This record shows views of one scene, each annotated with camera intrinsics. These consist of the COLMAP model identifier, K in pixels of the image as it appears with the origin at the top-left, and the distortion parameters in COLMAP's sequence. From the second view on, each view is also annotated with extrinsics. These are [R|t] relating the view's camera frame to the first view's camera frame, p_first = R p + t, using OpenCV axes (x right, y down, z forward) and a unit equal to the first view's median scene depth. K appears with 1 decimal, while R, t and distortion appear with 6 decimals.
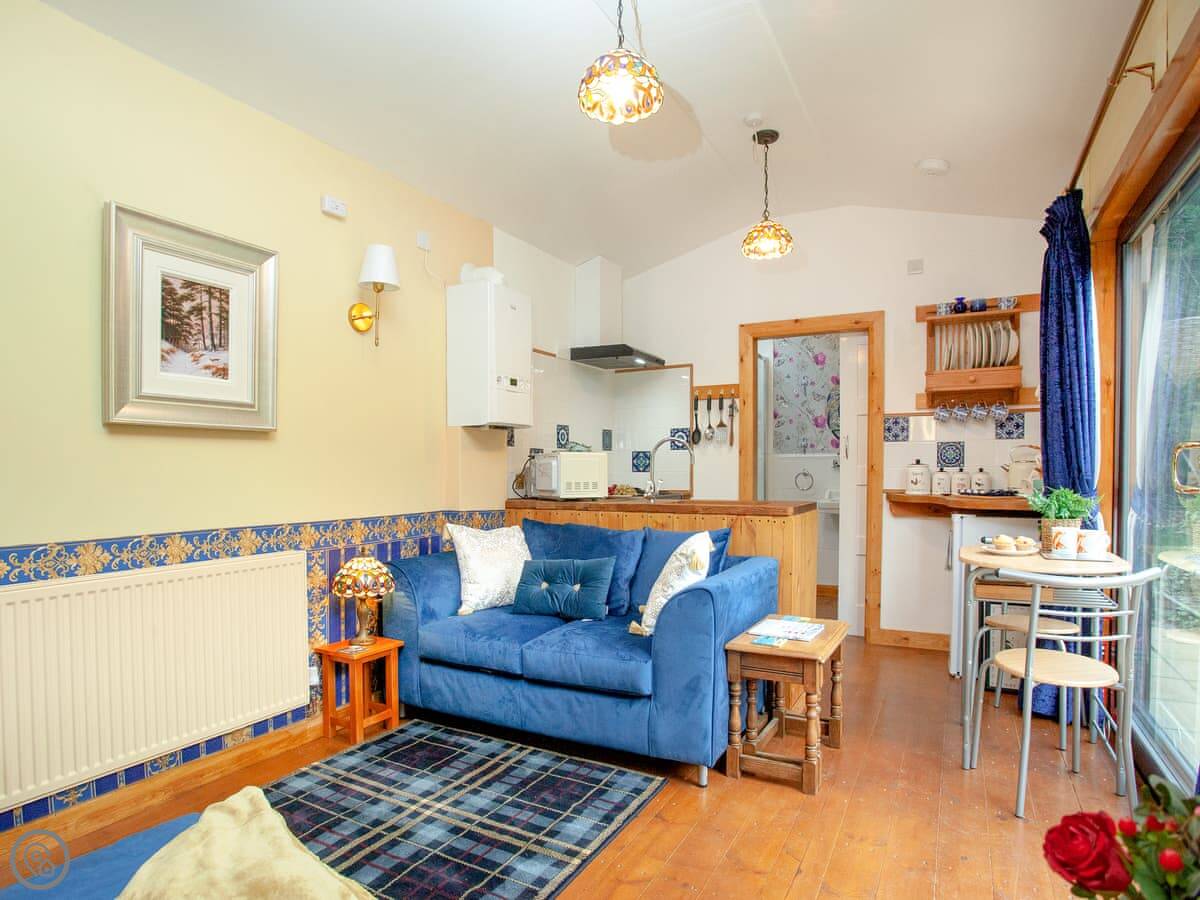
lens RADIAL K [[838.4, 0, 496.0], [0, 838.4, 518.9], [0, 0, 1]] dist [-0.108401, 0.071833]
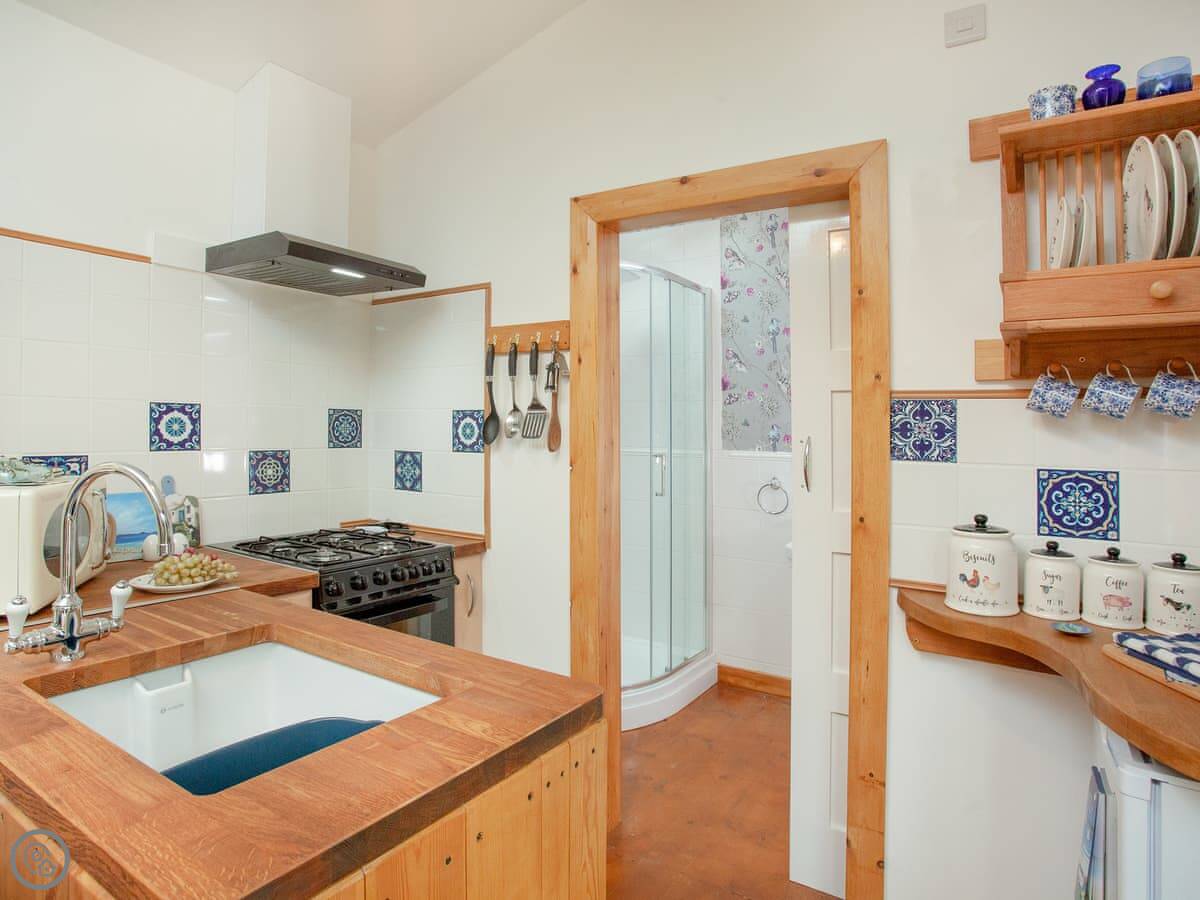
lens RADIAL K [[617.6, 0, 573.1], [0, 617.6, 403.0], [0, 0, 1]] dist [-0.032240, 0.001113]
pose [[0.992654, 0.023781, -0.118627, 0.414330], [-0.031975, 0.997196, -0.067653, -0.113150], [0.116685, 0.070949, 0.990632, 0.800130]]
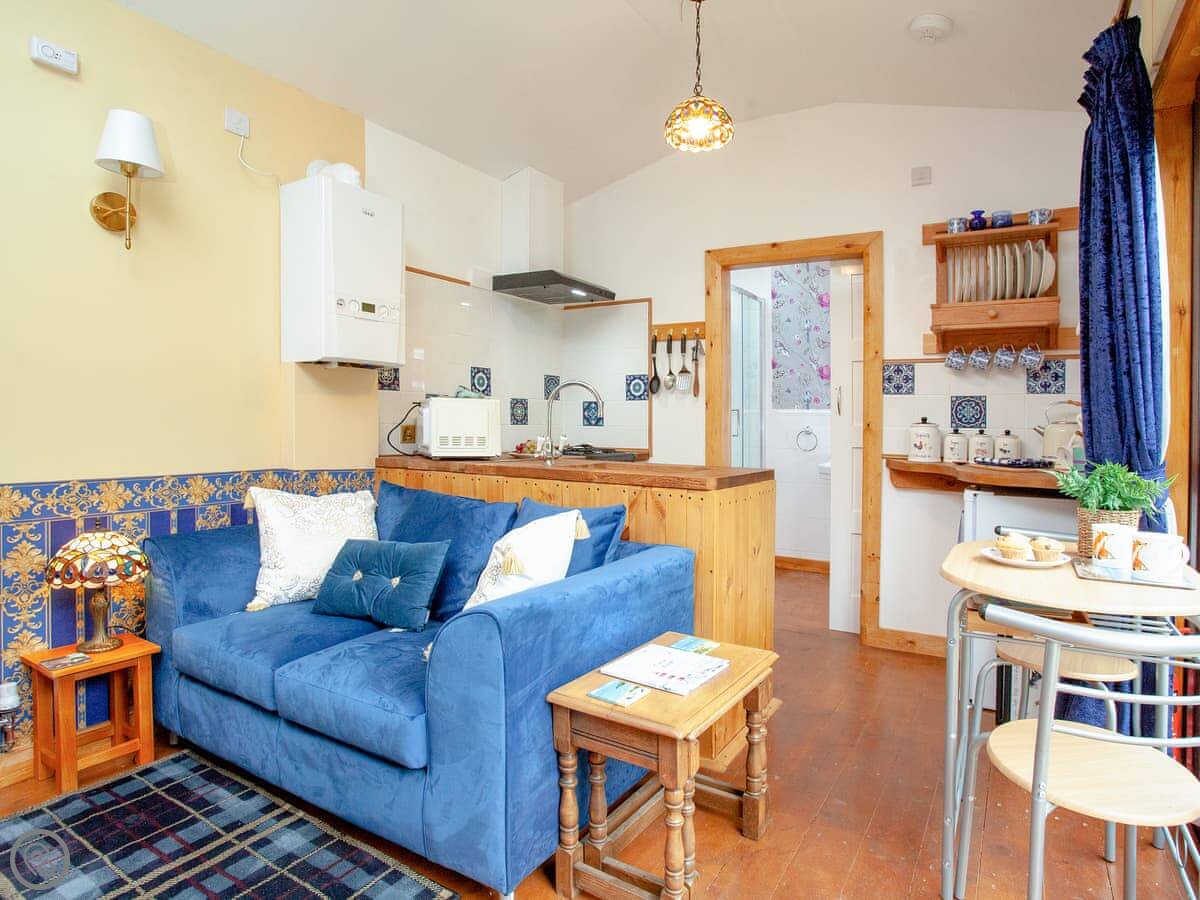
lens RADIAL K [[745.7, 0, 555.0], [0, 745.7, 431.6], [0, 0, 1]] dist [-0.060118, 0.031515]
pose [[0.997797, 0.024393, -0.061695, 0.234418], [-0.027069, 0.998712, -0.042921, -0.021482], [0.060569, 0.044497, 0.997172, 0.311972]]
